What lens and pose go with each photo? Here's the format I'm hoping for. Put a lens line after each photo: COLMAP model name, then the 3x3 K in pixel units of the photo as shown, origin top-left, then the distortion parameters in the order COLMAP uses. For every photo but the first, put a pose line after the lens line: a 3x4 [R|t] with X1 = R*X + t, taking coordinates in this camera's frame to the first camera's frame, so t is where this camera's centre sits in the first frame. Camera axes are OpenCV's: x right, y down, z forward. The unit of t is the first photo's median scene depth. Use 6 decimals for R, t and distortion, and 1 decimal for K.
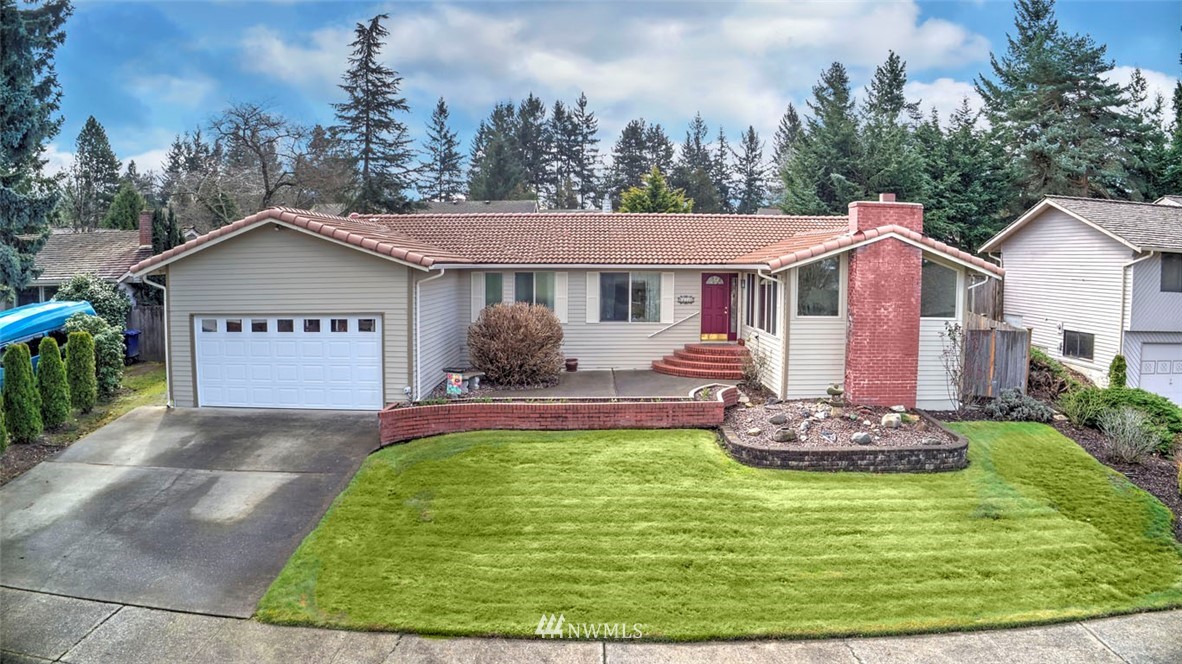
lens RADIAL K [[792.3, 0, 591.0], [0, 792.3, 332.0], [0, 0, 1]] dist [-0.251554, 0.069914]
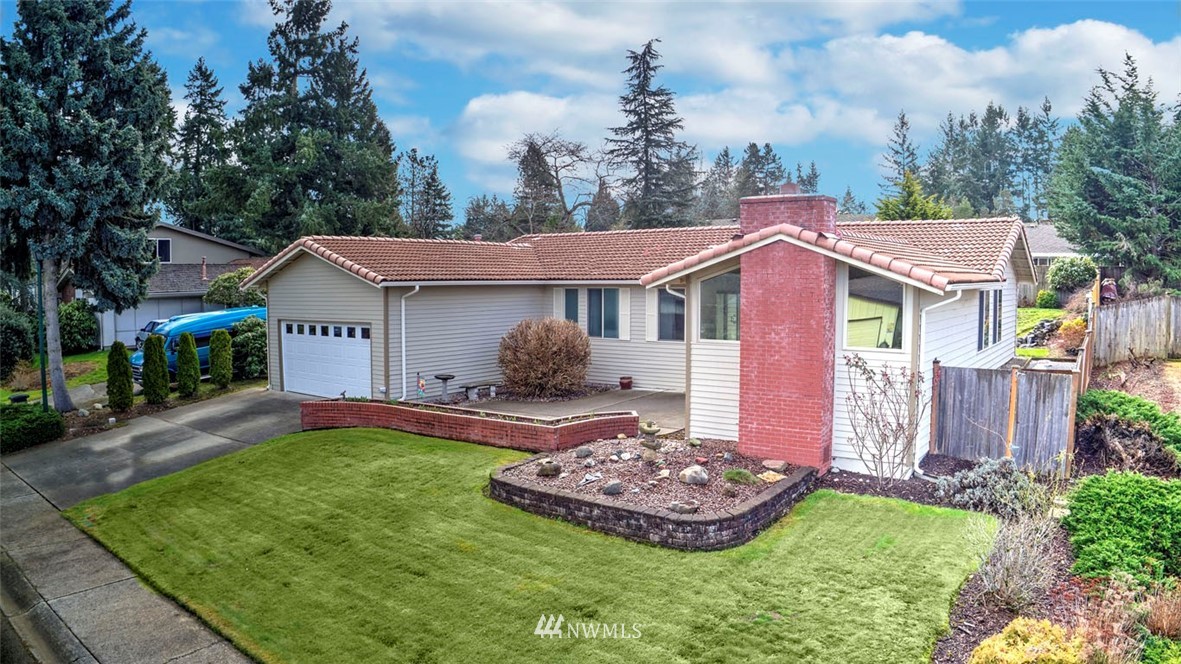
lens RADIAL K [[791.7, 0, 590.5], [0, 791.7, 332.0], [0, 0, 1]] dist [-0.251554, 0.069914]
pose [[0.802623, 0.032470, -0.595603, 0.828038], [-0.044808, 0.998978, -0.005922, -0.022104], [0.594802, 0.031441, 0.803257, 0.299330]]
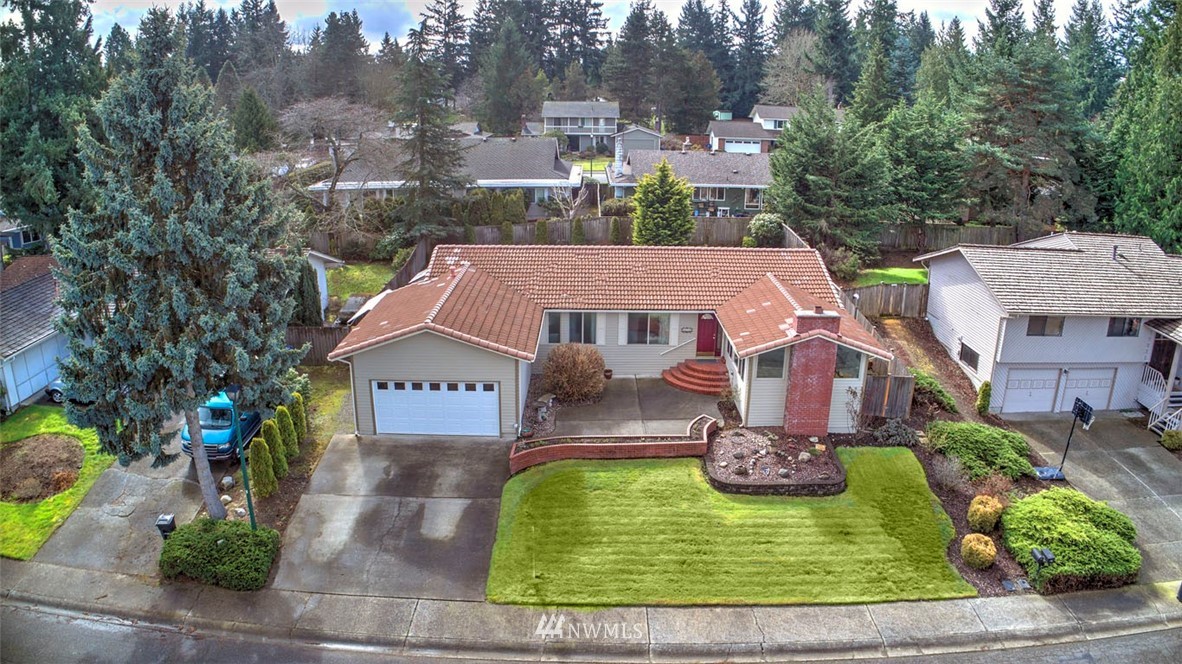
lens RADIAL K [[792.3, 0, 591.0], [0, 792.3, 332.0], [0, 0, 1]] dist [-0.251554, 0.069914]
pose [[0.999985, 0.002932, 0.004529, -0.101262], [-0.003830, 0.977014, 0.213143, -0.557882], [-0.003800, -0.213157, 0.977011, -0.676749]]
